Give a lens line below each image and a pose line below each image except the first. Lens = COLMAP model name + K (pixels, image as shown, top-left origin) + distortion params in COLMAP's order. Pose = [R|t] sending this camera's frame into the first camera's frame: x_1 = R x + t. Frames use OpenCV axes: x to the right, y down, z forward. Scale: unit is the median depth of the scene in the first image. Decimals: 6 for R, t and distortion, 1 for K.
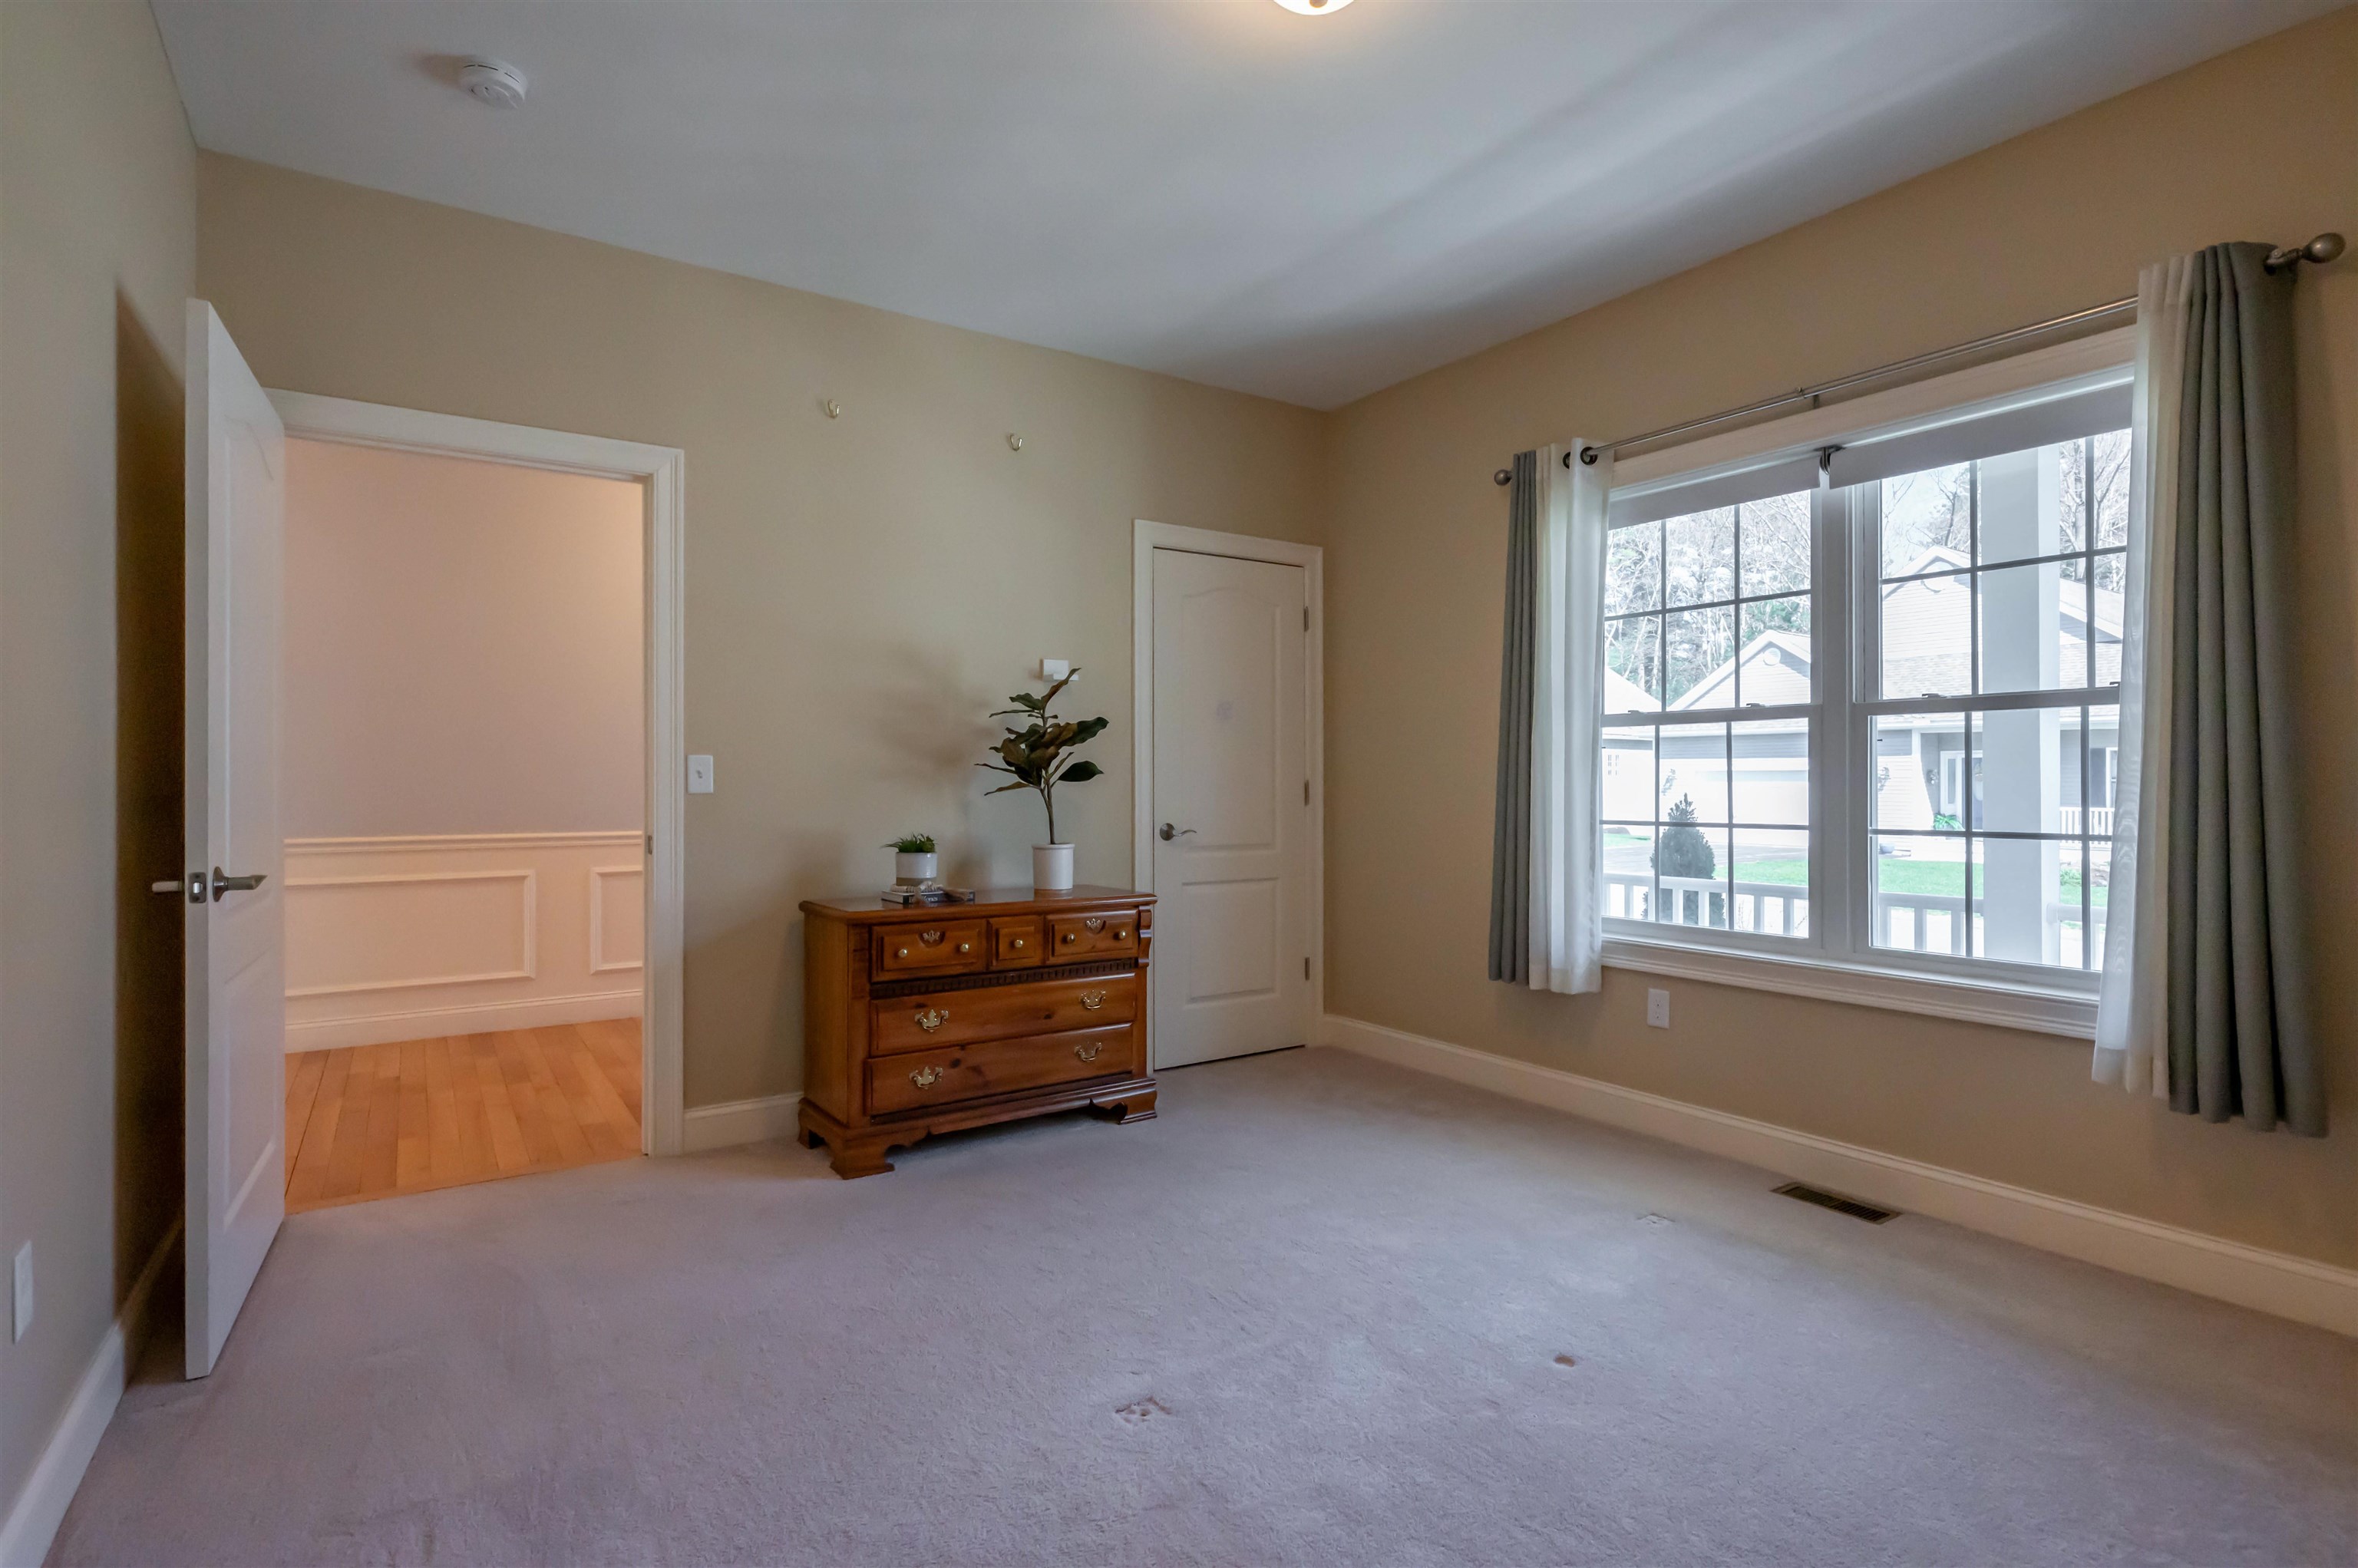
lens RADIAL K [[1143.3, 0, 1186.9], [0, 1143.3, 779.2], [0, 0, 1]] dist [0.000390, 0.001257]
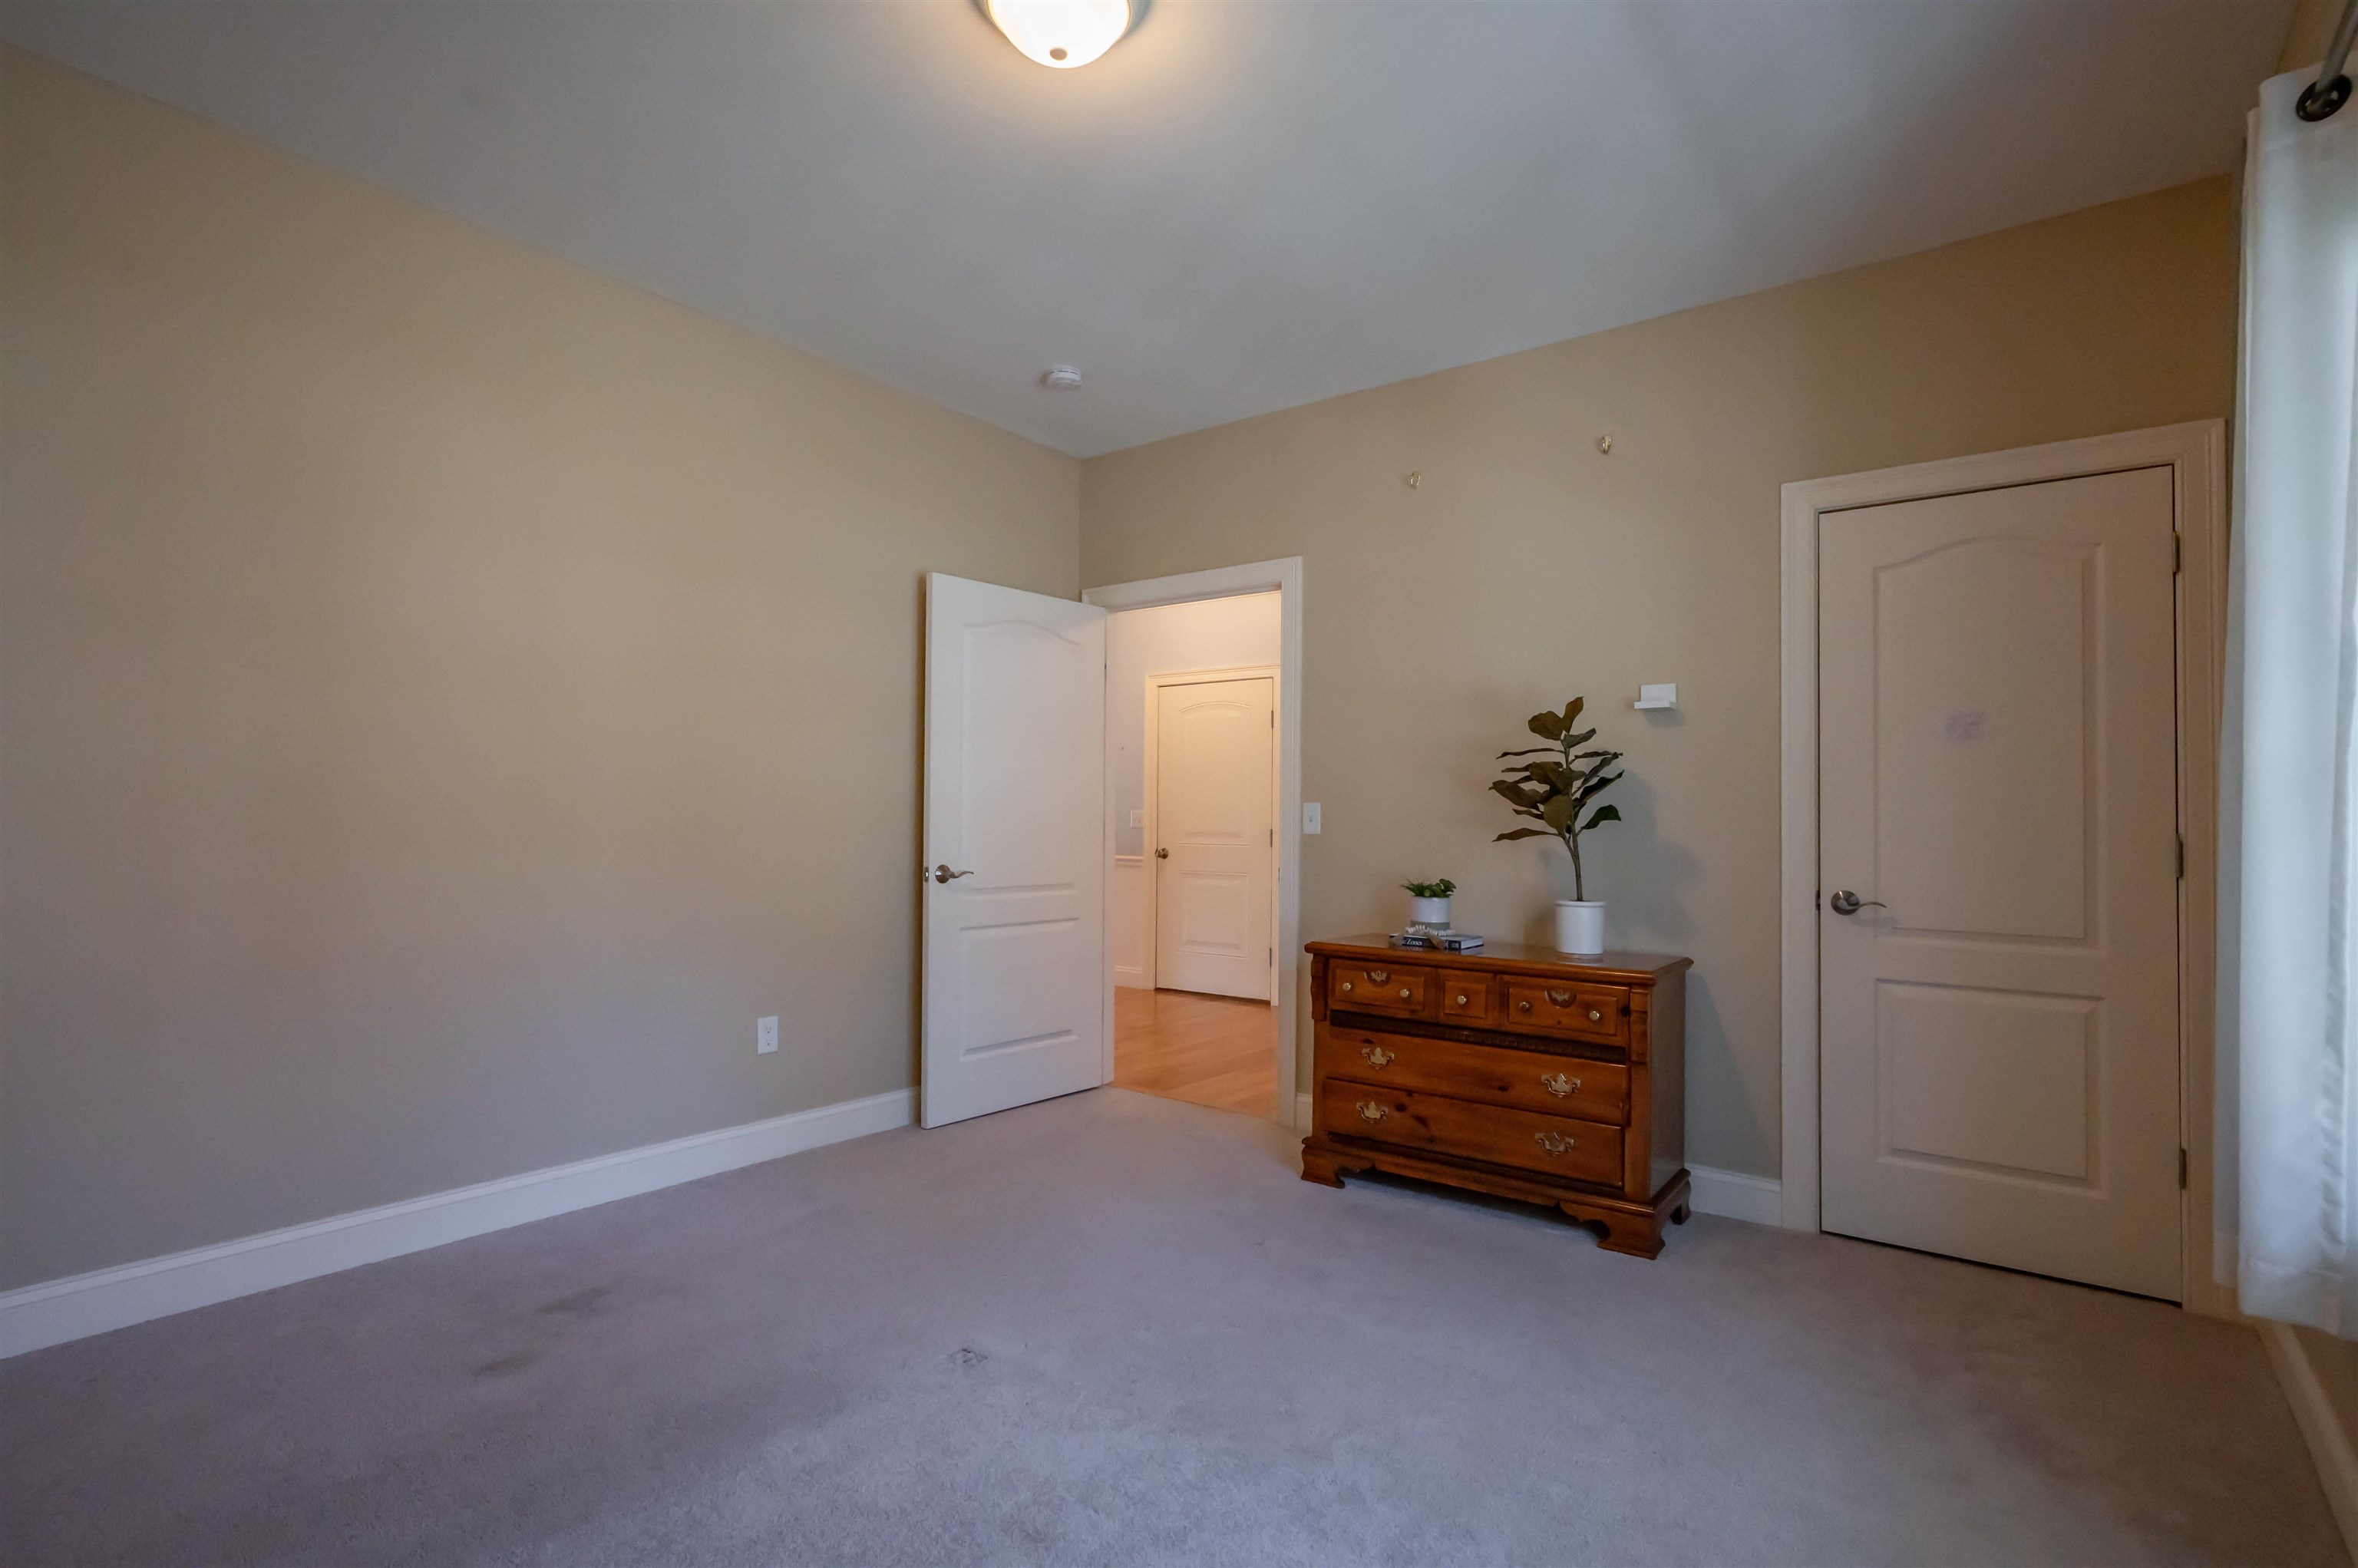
lens RADIAL K [[1143.3, 0, 1186.2], [0, 1143.3, 799.2], [0, 0, 1]] dist [0.000390, 0.001257]
pose [[0.318658, -0.014827, -0.947754, 0.674073], [-0.009984, 0.999770, -0.018998, -0.001215], [0.947817, 0.015516, 0.318437, 0.482783]]
